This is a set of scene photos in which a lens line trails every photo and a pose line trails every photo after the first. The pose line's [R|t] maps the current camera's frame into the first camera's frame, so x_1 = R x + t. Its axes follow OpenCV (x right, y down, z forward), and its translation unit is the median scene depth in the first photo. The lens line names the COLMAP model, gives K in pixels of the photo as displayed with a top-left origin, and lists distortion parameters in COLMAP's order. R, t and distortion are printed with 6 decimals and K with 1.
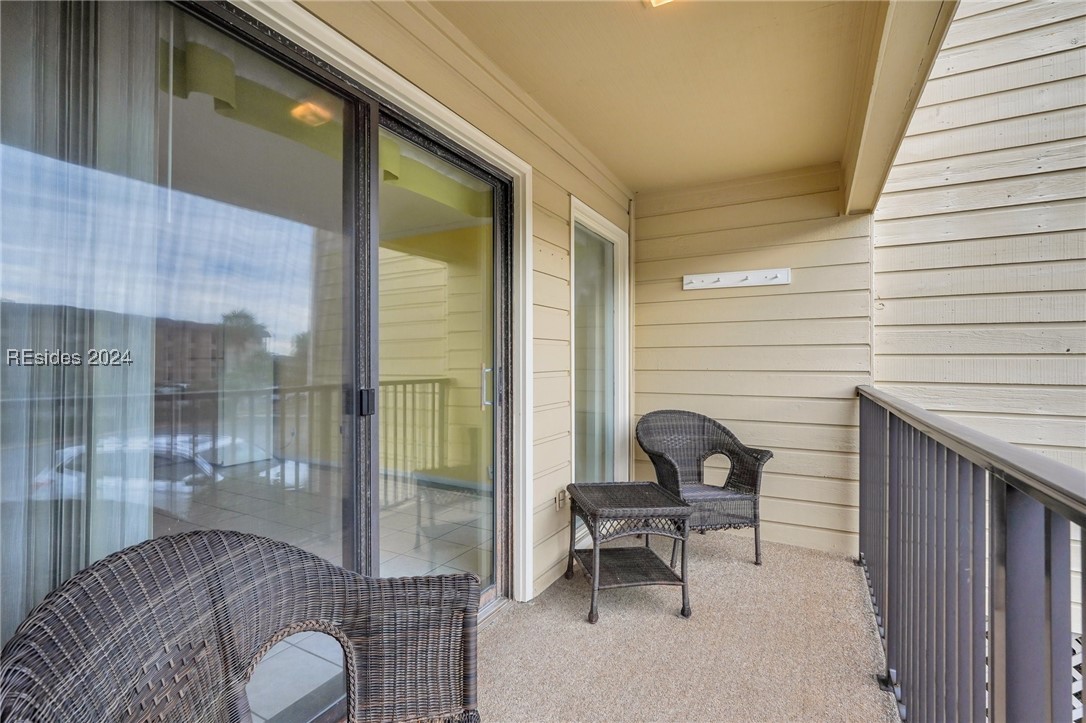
lens RADIAL K [[502.1, 0, 539.7], [0, 502.1, 352.9], [0, 0, 1]] dist [-0.002634, 0.000738]
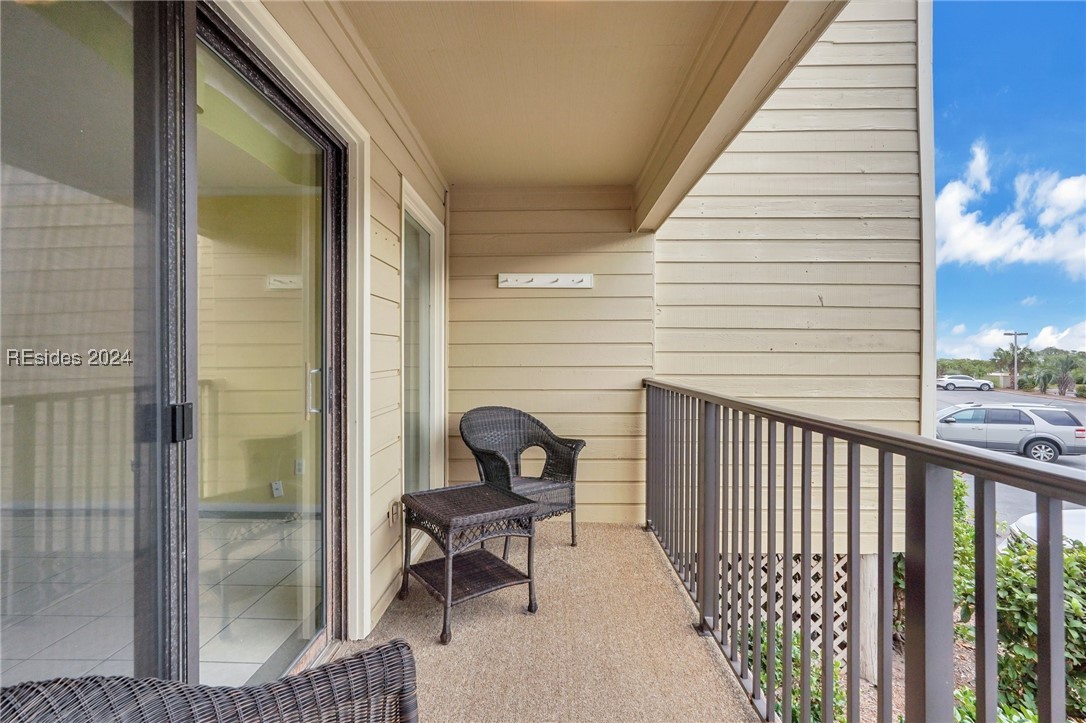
lens RADIAL K [[492.2, 0, 544.3], [0, 492.2, 349.3], [0, 0, 1]] dist [-0.014011, 0.008729]
pose [[0.888262, 0.004294, 0.459317, -0.116800], [-0.005922, 0.999980, 0.002104, -0.004249], [-0.459298, -0.004589, 0.888270, 0.093787]]
